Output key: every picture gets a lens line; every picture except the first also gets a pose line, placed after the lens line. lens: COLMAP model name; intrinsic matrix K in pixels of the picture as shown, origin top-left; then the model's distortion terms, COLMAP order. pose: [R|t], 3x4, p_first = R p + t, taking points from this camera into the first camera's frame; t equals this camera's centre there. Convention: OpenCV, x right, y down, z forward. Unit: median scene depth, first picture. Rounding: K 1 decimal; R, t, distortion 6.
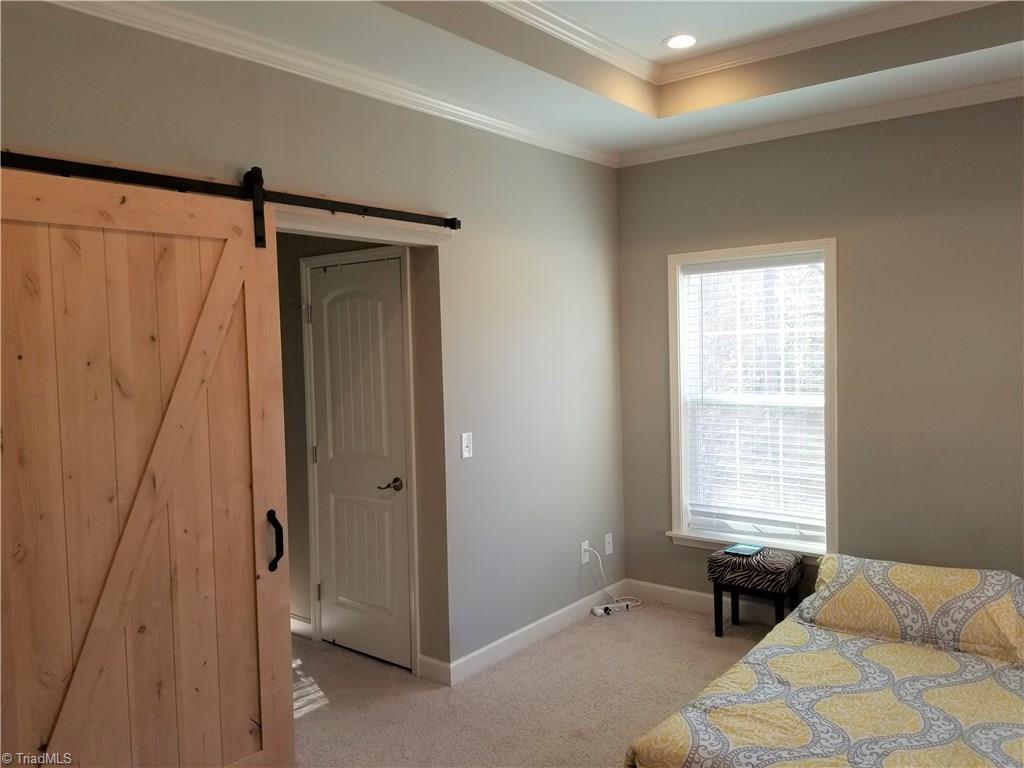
lens RADIAL K [[791.2, 0, 511.0], [0, 791.2, 367.7], [0, 0, 1]] dist [0.002298, -0.035970]
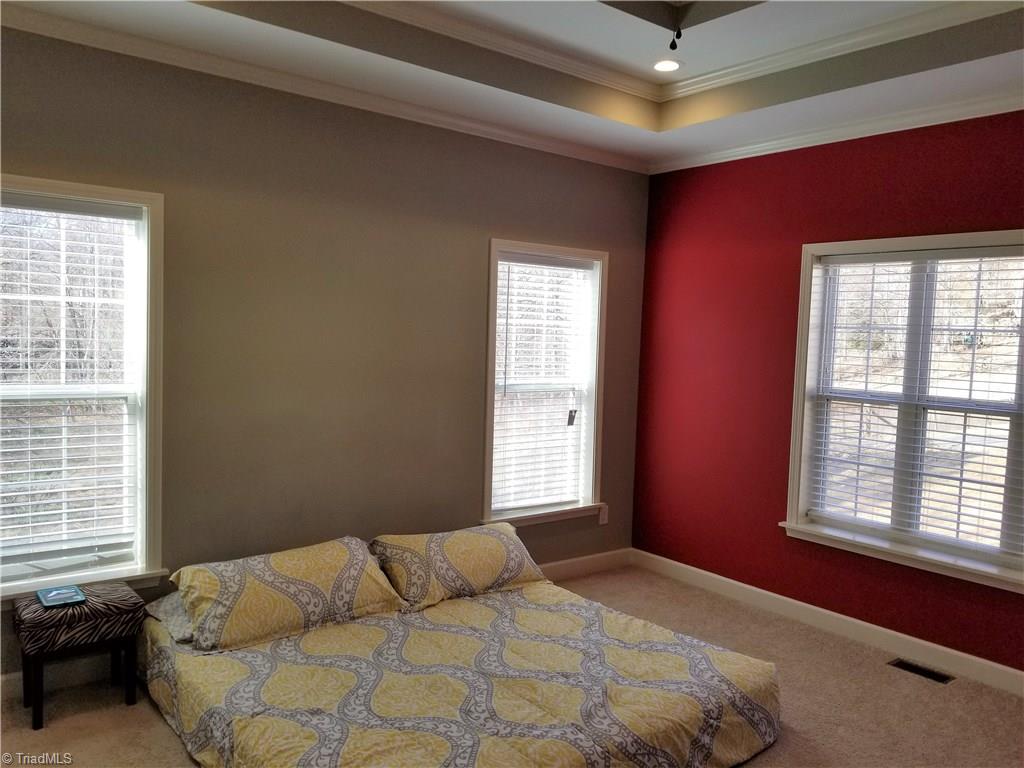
lens RADIAL K [[788.8, 0, 509.8], [0, 788.8, 379.8], [0, 0, 1]] dist [0.089045, -0.131993]
pose [[0.228654, -0.024002, 0.973212, -0.392996], [-0.009645, 0.999591, 0.026919, 0.007766], [-0.973460, -0.015541, 0.228329, 0.523070]]
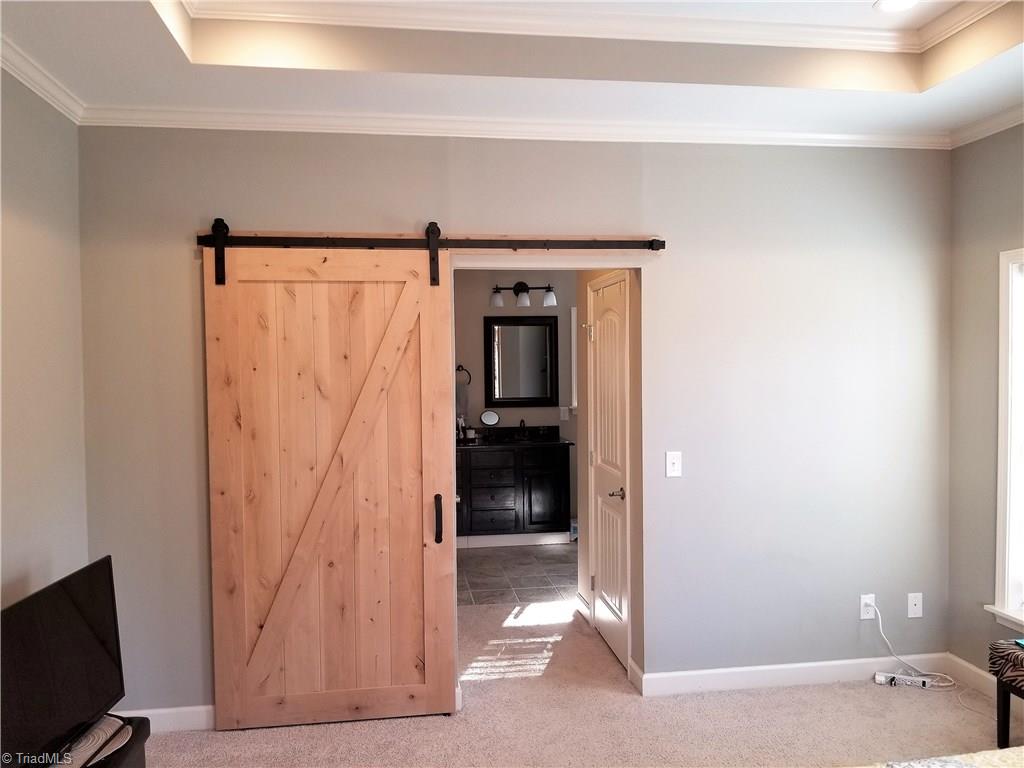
lens RADIAL K [[788.8, 0, 509.8], [0, 788.8, 379.8], [0, 0, 1]] dist [0.089045, -0.131993]
pose [[0.736048, 0.035182, -0.676015, 0.508262], [-0.029935, 0.999363, 0.019416, -0.023896], [0.676268, 0.005945, 0.736632, 0.122083]]
